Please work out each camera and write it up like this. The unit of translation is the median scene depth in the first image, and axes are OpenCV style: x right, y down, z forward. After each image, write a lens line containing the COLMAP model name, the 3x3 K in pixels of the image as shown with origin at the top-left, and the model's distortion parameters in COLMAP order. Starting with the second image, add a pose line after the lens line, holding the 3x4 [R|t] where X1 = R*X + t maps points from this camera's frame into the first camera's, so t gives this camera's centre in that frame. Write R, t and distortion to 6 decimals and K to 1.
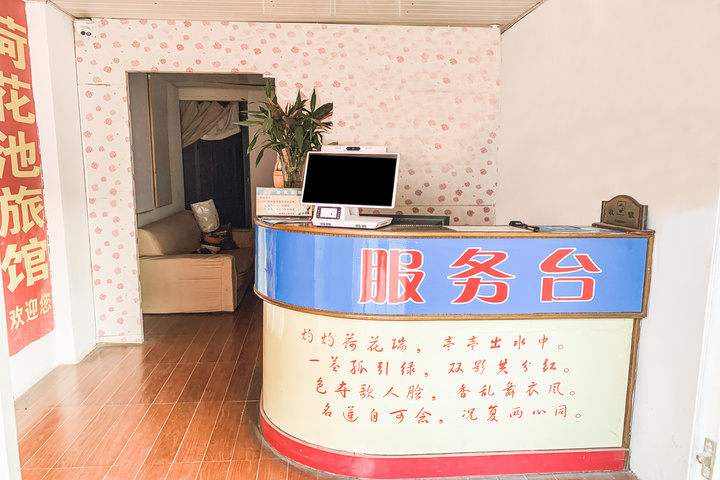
lens RADIAL K [[536.6, 0, 356.4], [0, 536.6, 227.9], [0, 0, 1]] dist [-0.002957, -0.002883]
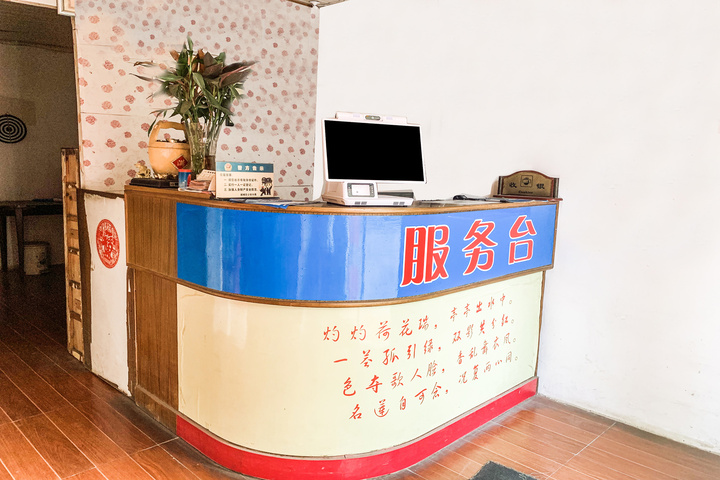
lens RADIAL K [[547.4, 0, 336.8], [0, 547.4, 235.3], [0, 0, 1]] dist [0.010463, -0.000492]
pose [[0.774753, -0.074225, 0.627892, -0.639879], [0.051580, 0.997195, 0.054238, -0.004709], [-0.630156, -0.009634, 0.776409, 0.321708]]
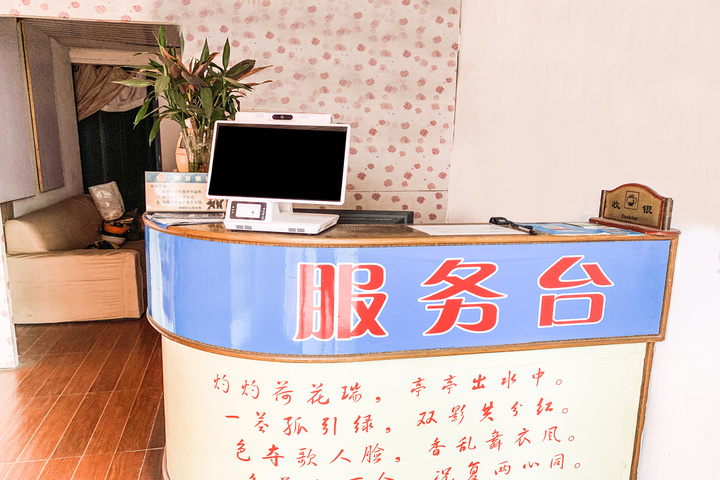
lens RADIAL K [[539.5, 0, 360.0], [0, 539.5, 240.0], [0, 0, 1]] dist [-0.006192, -0.002343]
pose [[0.990298, -0.016116, 0.138024, -0.005621], [0.007631, 0.998061, 0.061780, -0.031714], [-0.138752, -0.060127, 0.988500, 0.287436]]
